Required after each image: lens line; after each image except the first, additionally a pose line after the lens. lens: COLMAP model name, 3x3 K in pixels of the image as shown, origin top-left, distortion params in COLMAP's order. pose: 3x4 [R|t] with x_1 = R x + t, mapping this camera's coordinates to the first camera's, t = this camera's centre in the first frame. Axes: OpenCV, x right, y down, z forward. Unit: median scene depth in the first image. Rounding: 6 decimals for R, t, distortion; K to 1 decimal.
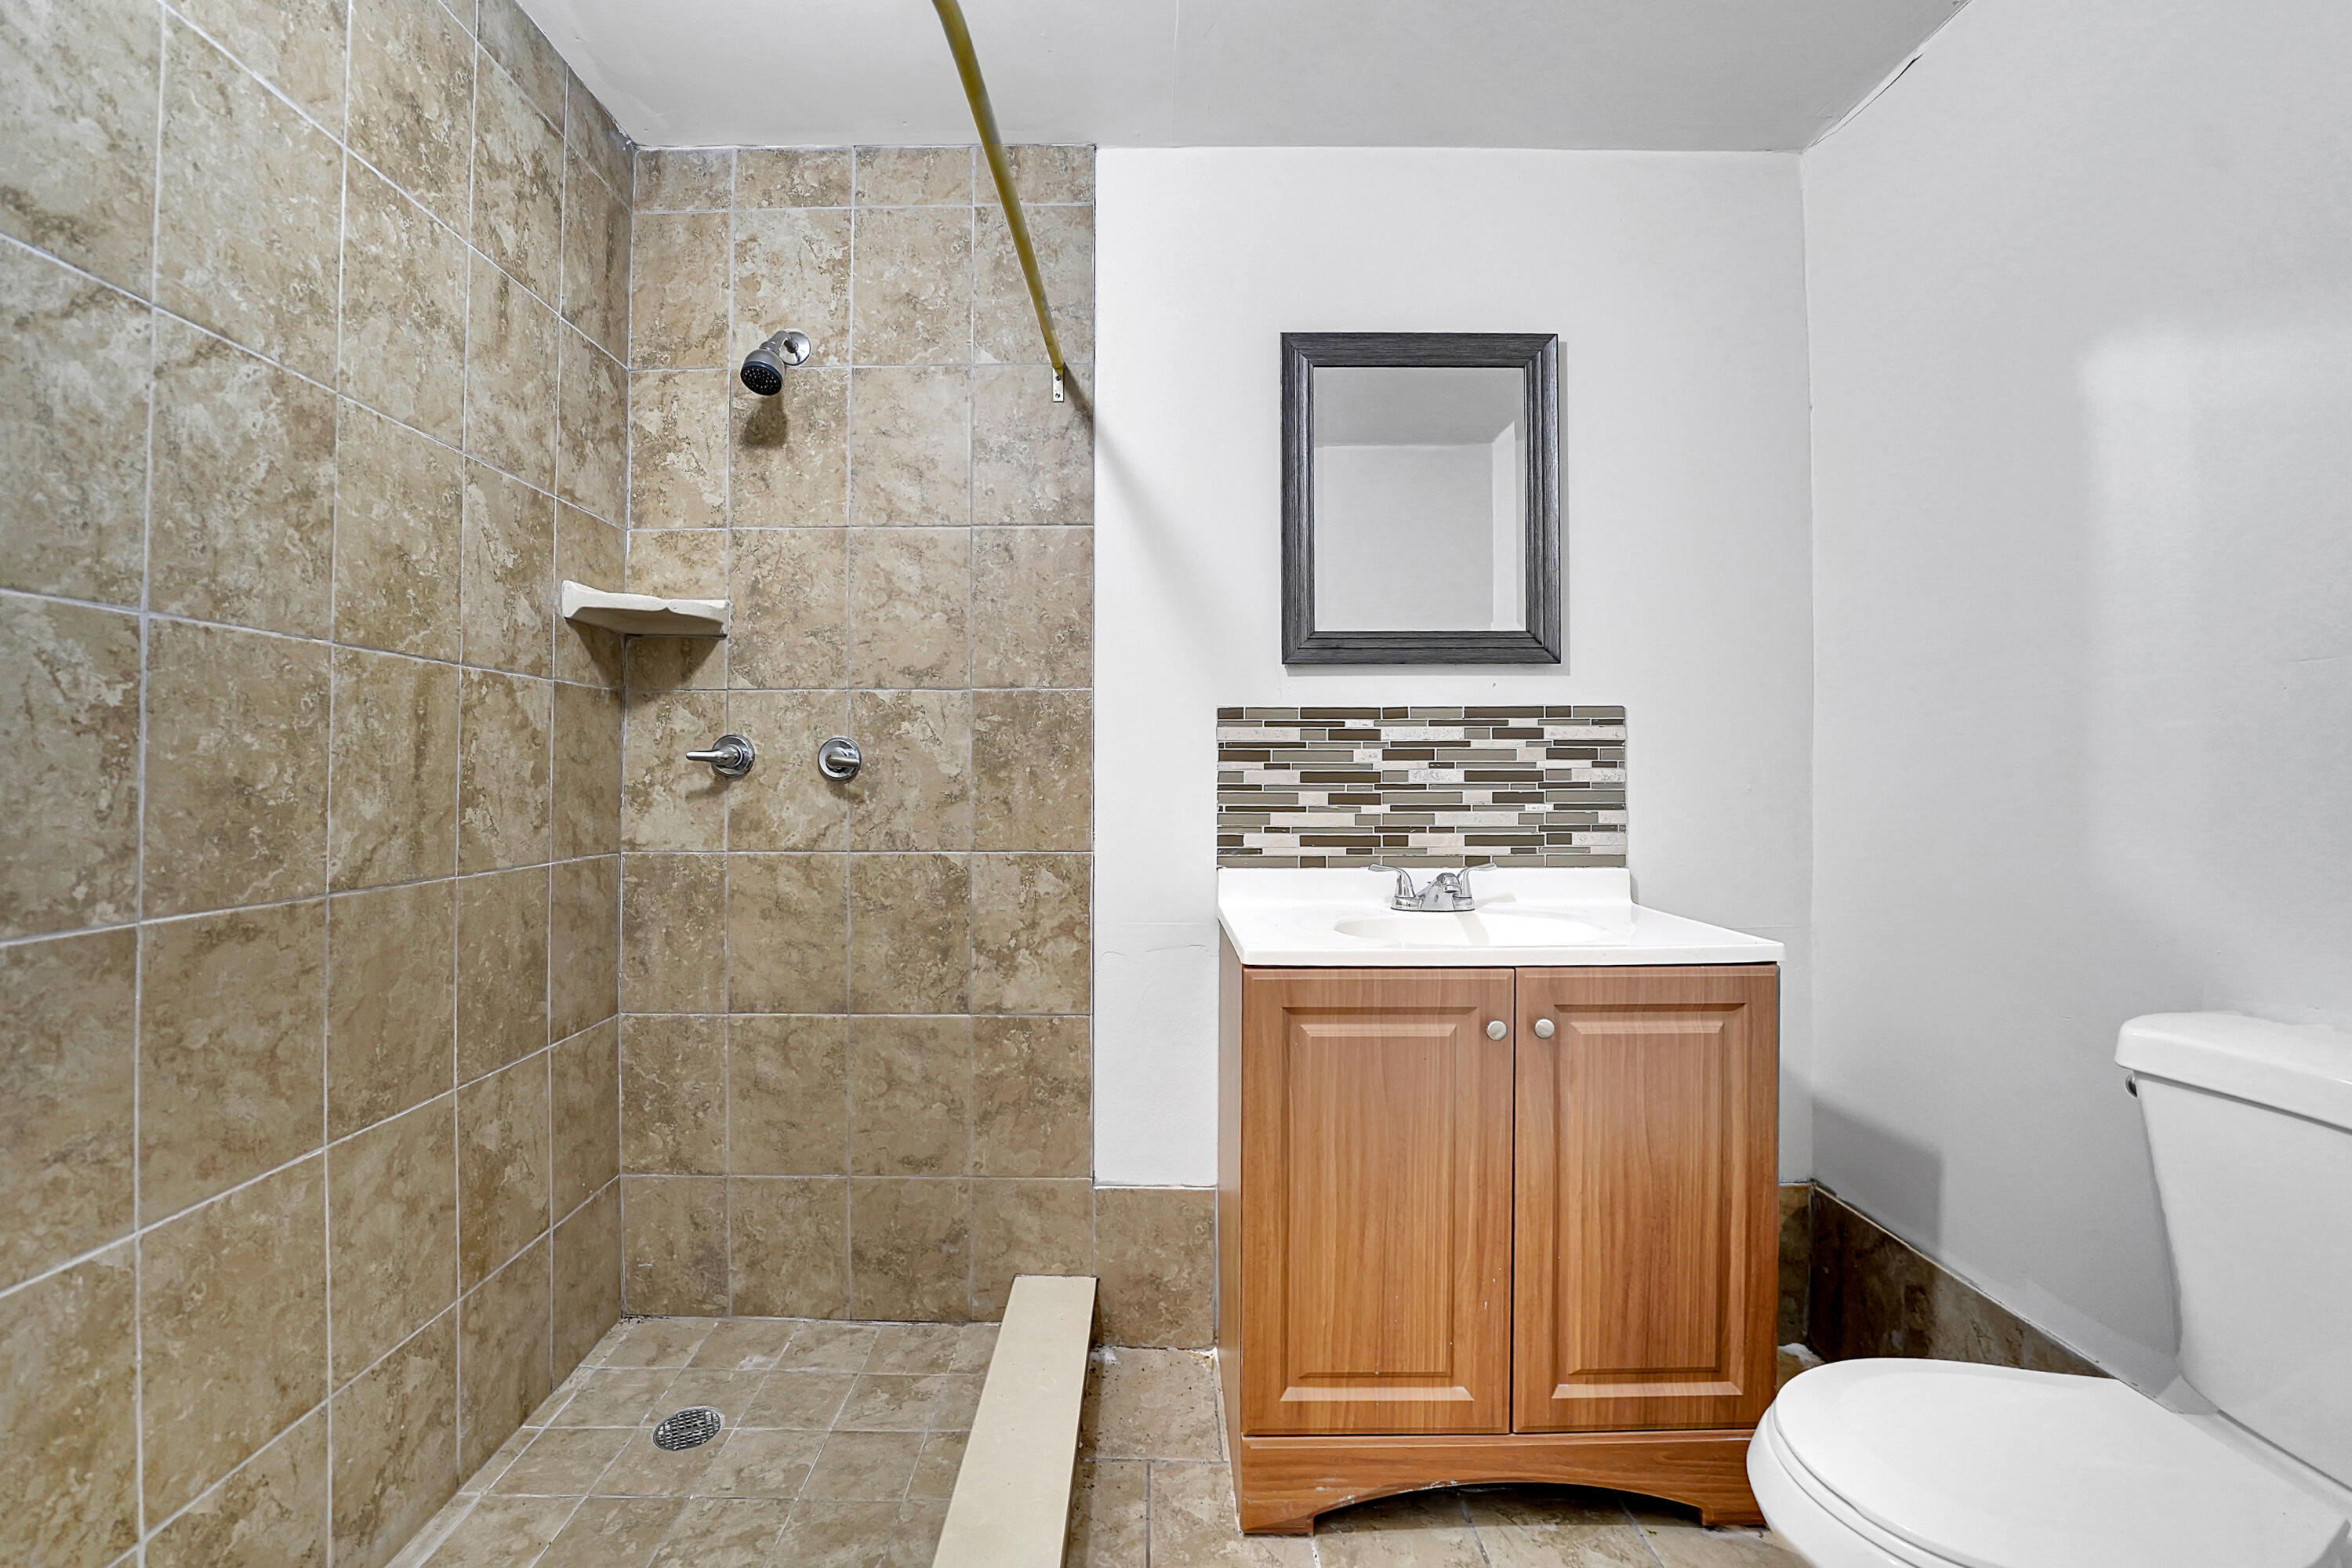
lens RADIAL K [[992.2, 0, 1166.1], [0, 992.2, 766.3], [0, 0, 1]] dist [-0.025573, 0.000379]
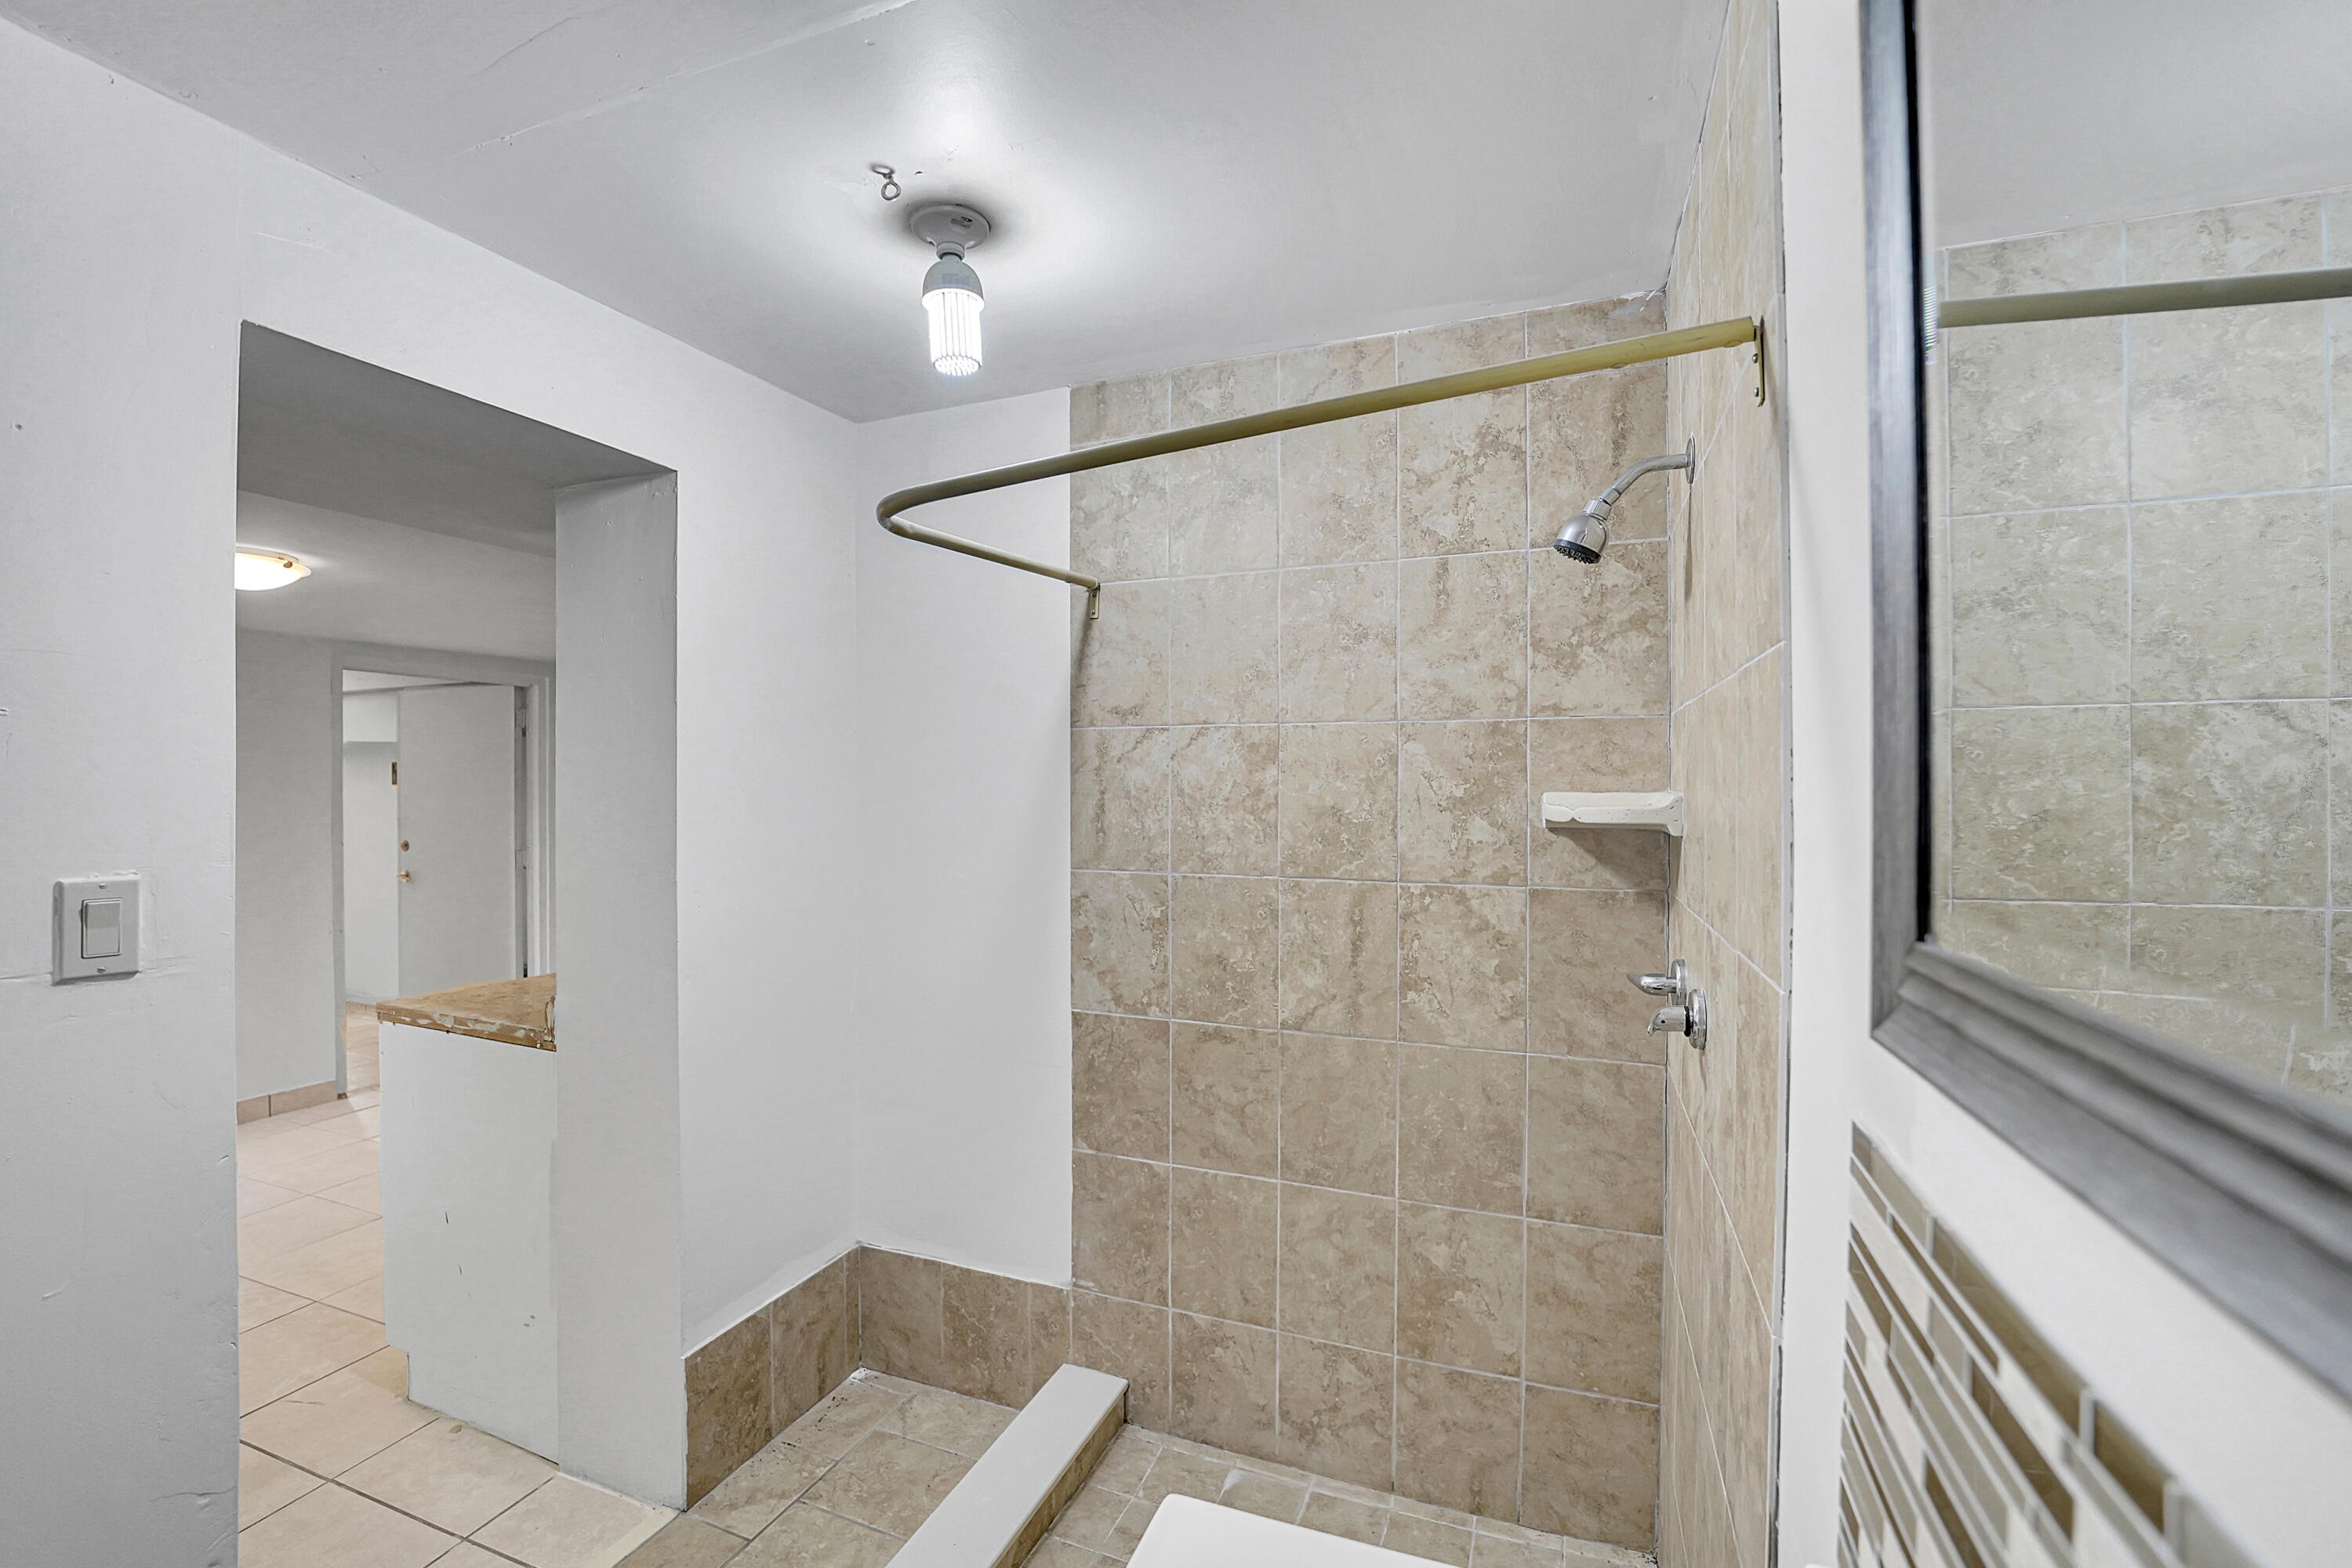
lens RADIAL K [[992.2, 0, 1176.1], [0, 992.2, 790.0], [0, 0, 1]] dist [-0.025573, 0.000379]
pose [[-0.380804, 0.006341, -0.924634, 0.659345], [0.004147, 0.999978, 0.005150, -0.247720], [0.924646, -0.001873, -0.380822, 1.291098]]
